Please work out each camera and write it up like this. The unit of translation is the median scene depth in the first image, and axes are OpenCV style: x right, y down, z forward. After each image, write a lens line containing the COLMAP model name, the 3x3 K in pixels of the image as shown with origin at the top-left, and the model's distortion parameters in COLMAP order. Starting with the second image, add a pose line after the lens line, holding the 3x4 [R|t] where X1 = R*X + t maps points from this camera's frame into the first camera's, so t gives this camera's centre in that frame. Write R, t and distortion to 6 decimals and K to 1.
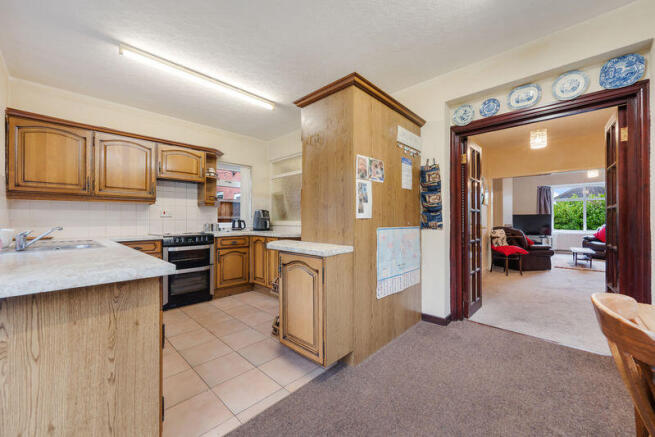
lens RADIAL K [[258.2, 0, 326.9], [0, 258.2, 221.7], [0, 0, 1]] dist [-0.001276, -0.000064]
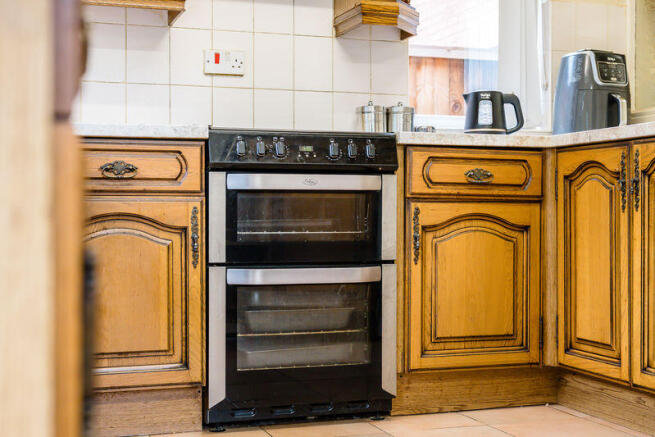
lens RADIAL K [[971.5, 0, 327.6], [0, 971.5, 218.2], [0, 0, 1]] dist [0.103845, 0.000000]
pose [[0.891873, 0.005247, -0.452255, -0.093472], [0.000807, 0.999913, 0.013194, 0.107890], [0.452285, -0.012133, 0.891791, 0.182895]]
